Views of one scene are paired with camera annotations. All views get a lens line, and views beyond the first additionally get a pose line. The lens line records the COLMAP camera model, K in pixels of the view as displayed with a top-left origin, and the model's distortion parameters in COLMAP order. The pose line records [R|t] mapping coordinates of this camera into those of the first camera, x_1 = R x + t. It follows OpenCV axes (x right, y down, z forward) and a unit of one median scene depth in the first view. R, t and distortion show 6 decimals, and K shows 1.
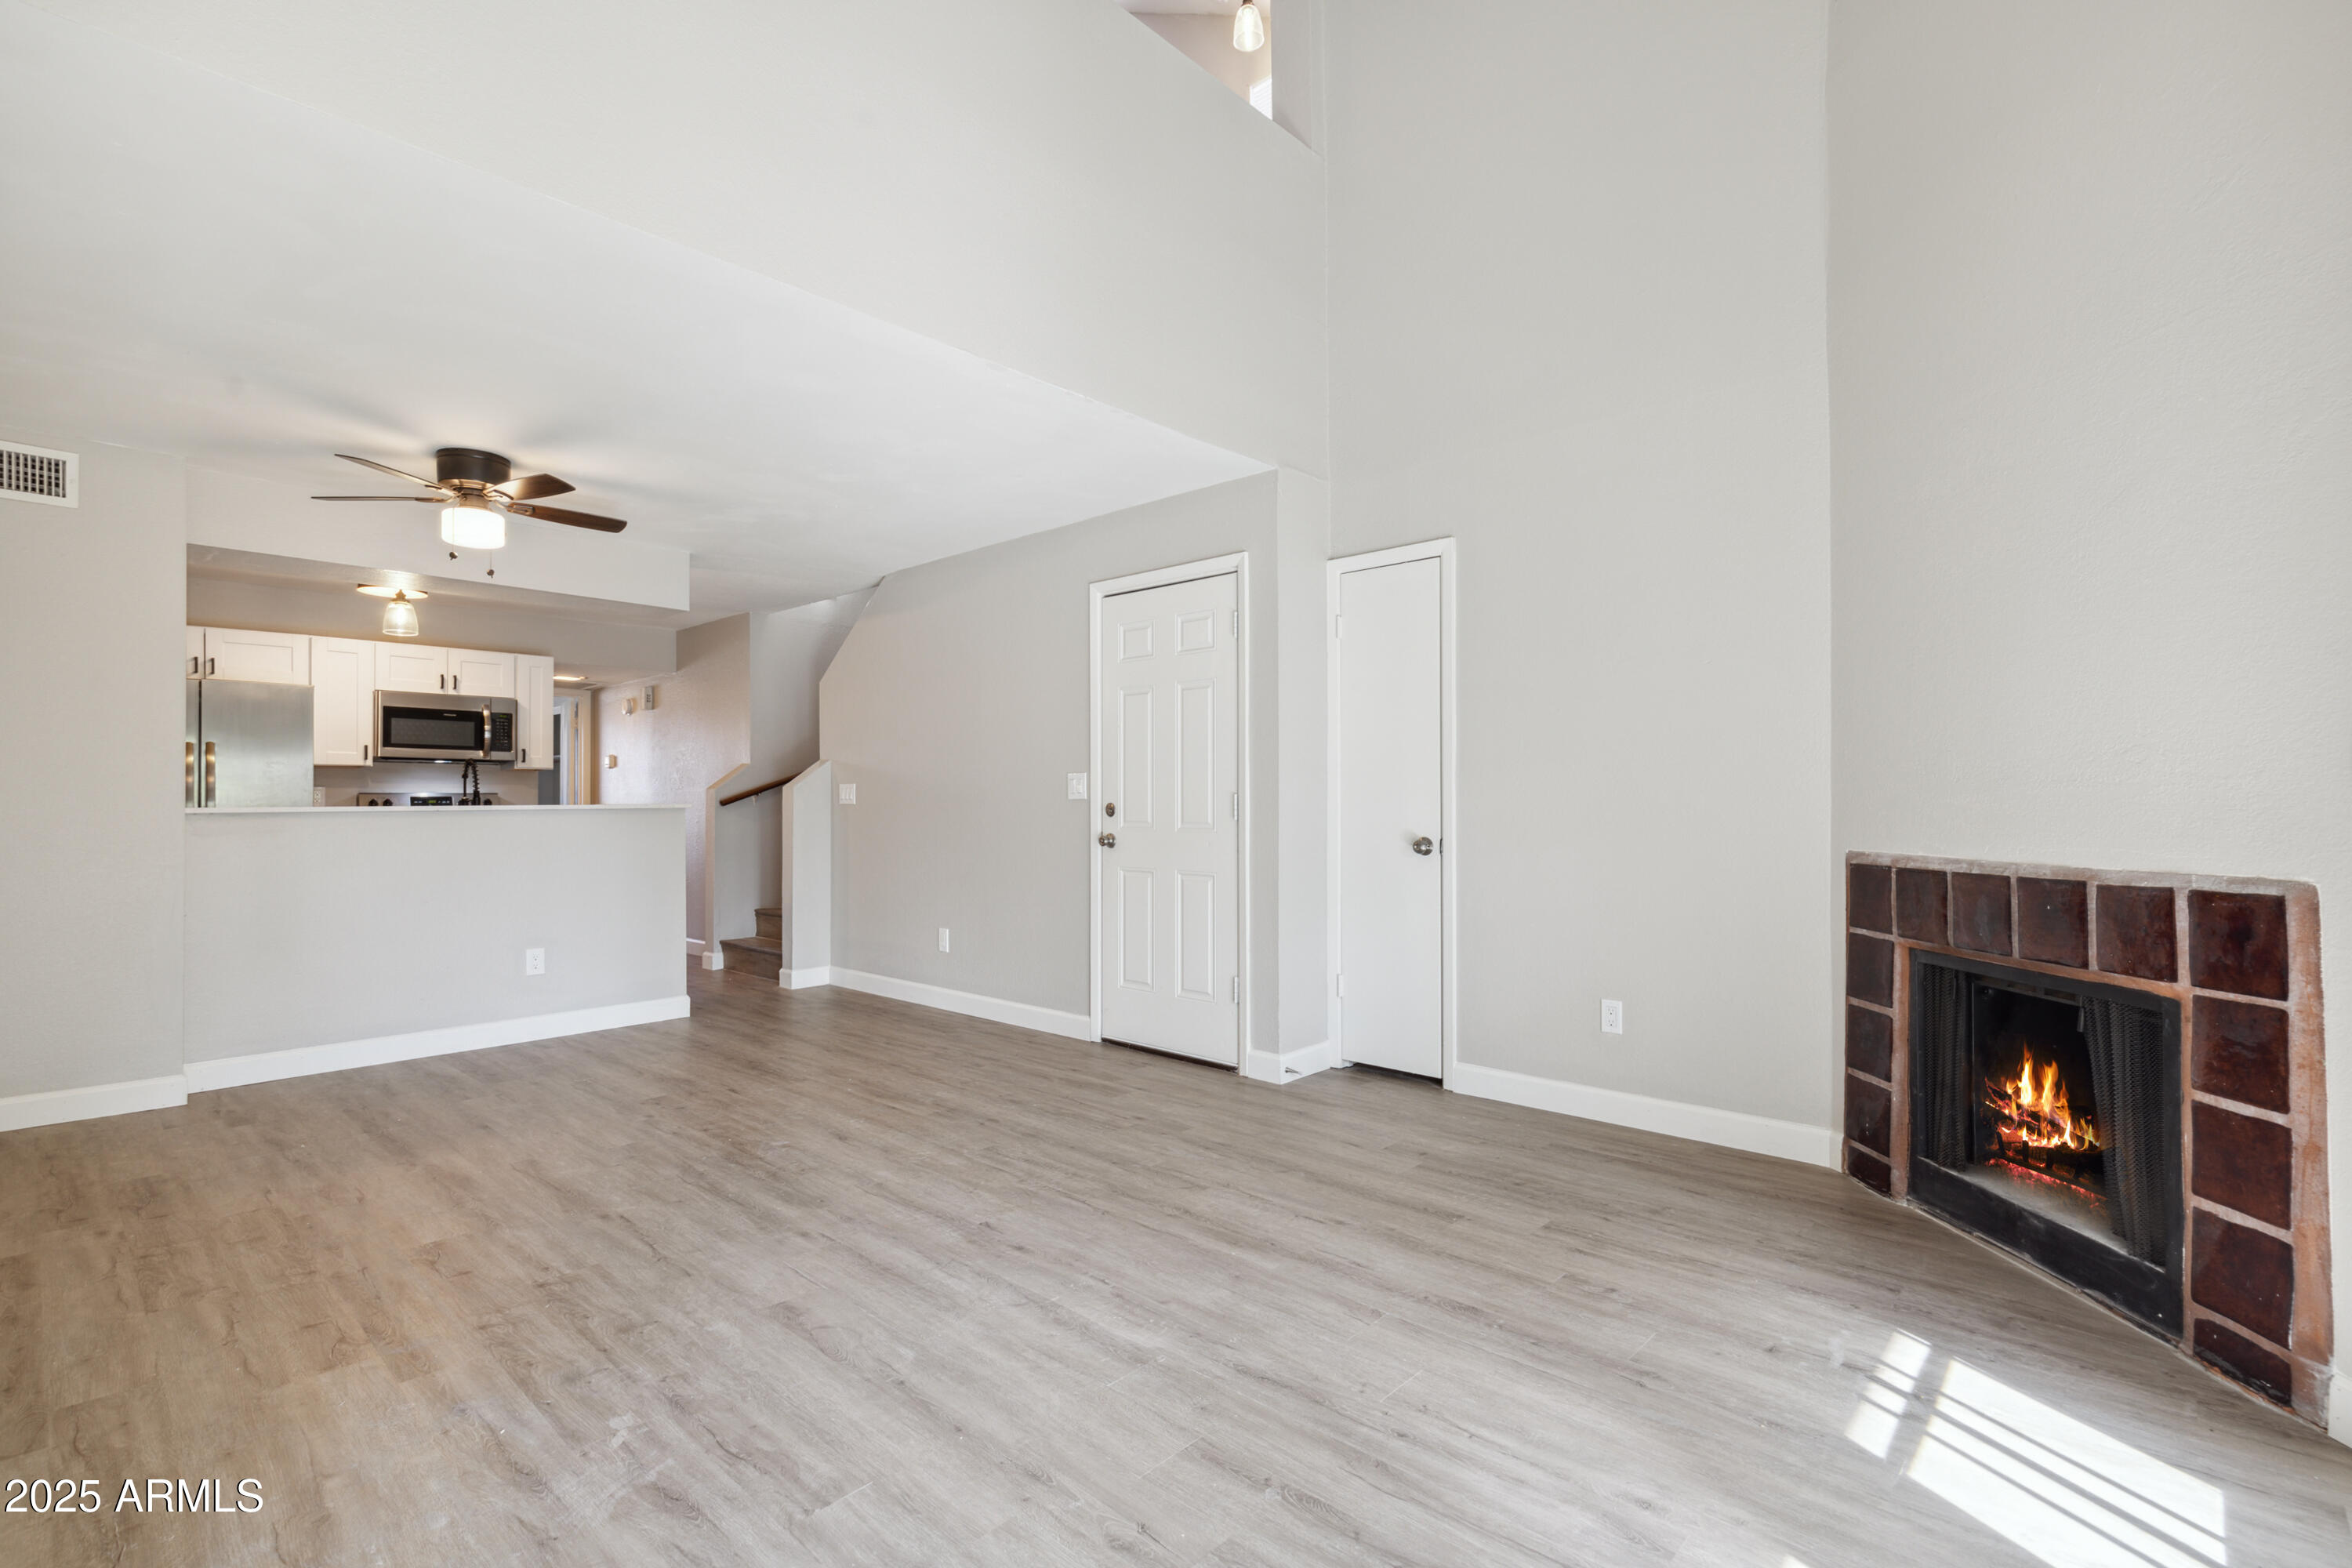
lens RADIAL K [[1062.7, 0, 1173.3], [0, 1062.7, 807.7], [0, 0, 1]] dist [0.000808, -0.000252]
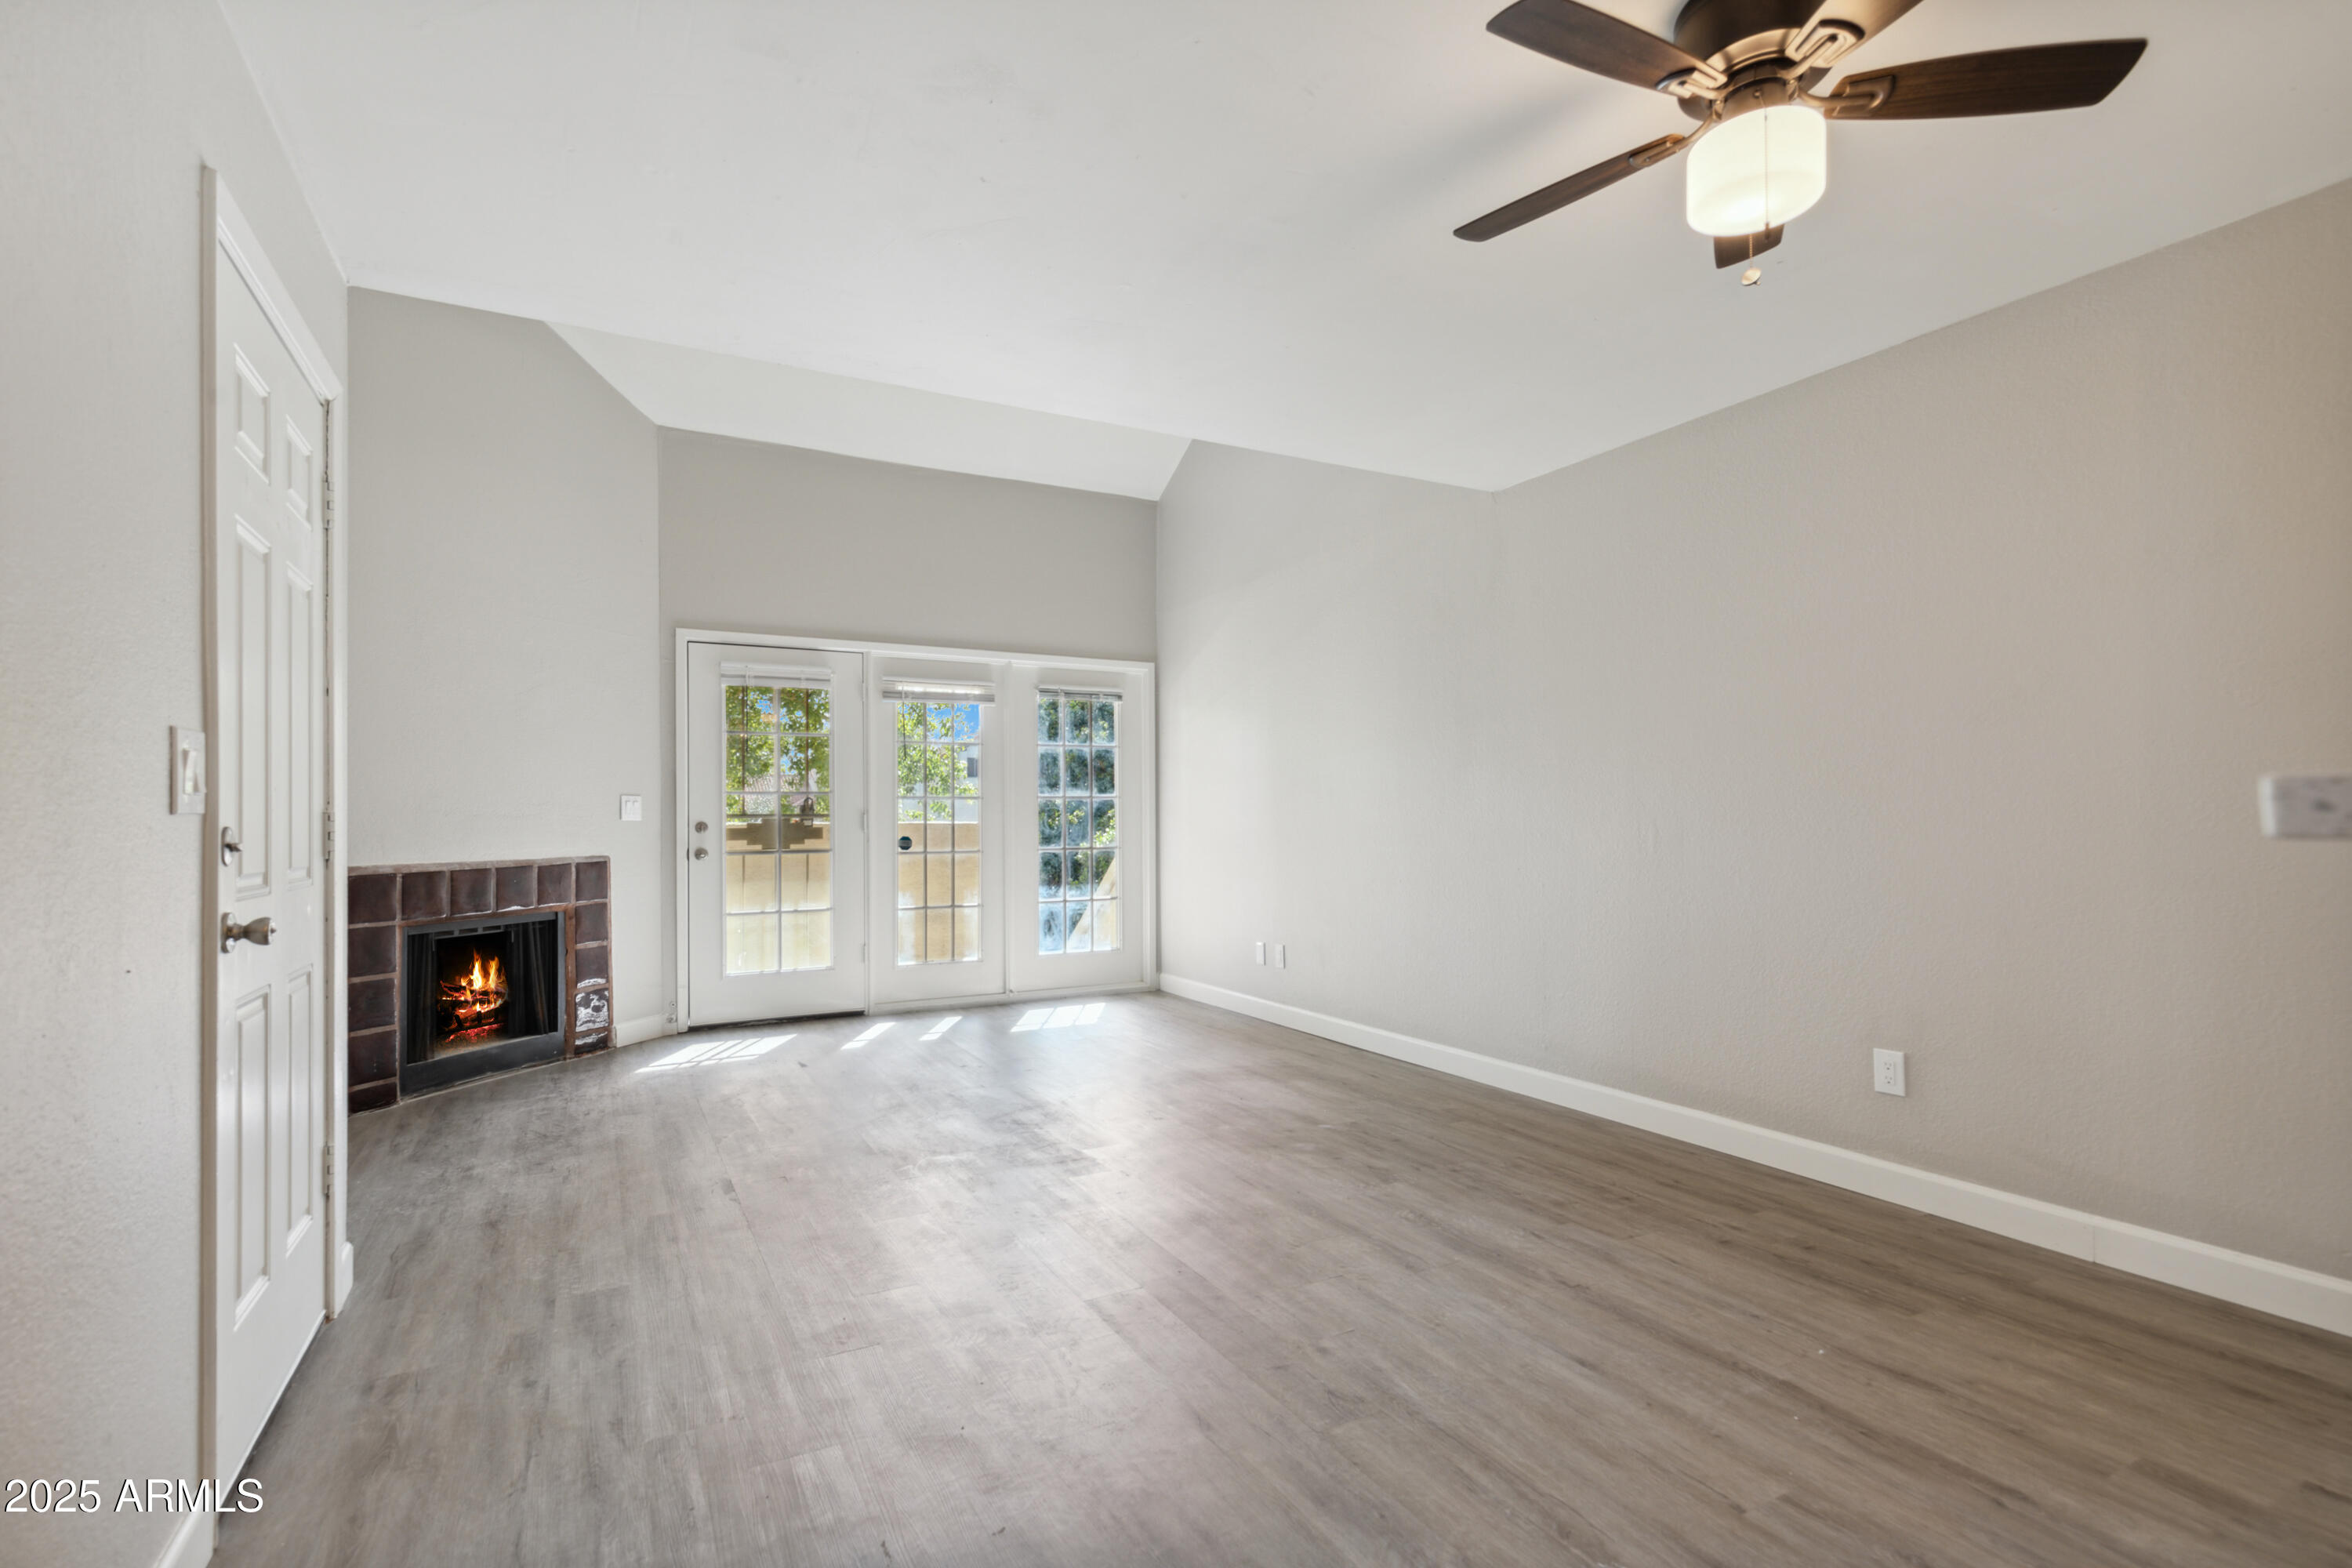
lens RADIAL K [[1062.7, 0, 1173.3], [0, 1062.7, 807.7], [0, 0, 1]] dist [0.000808, -0.000252]
pose [[-0.947986, 0.016641, 0.317877, -0.781647], [0.014123, 0.999848, -0.010224, -0.003510], [-0.317999, -0.005203, -0.948077, 2.035252]]
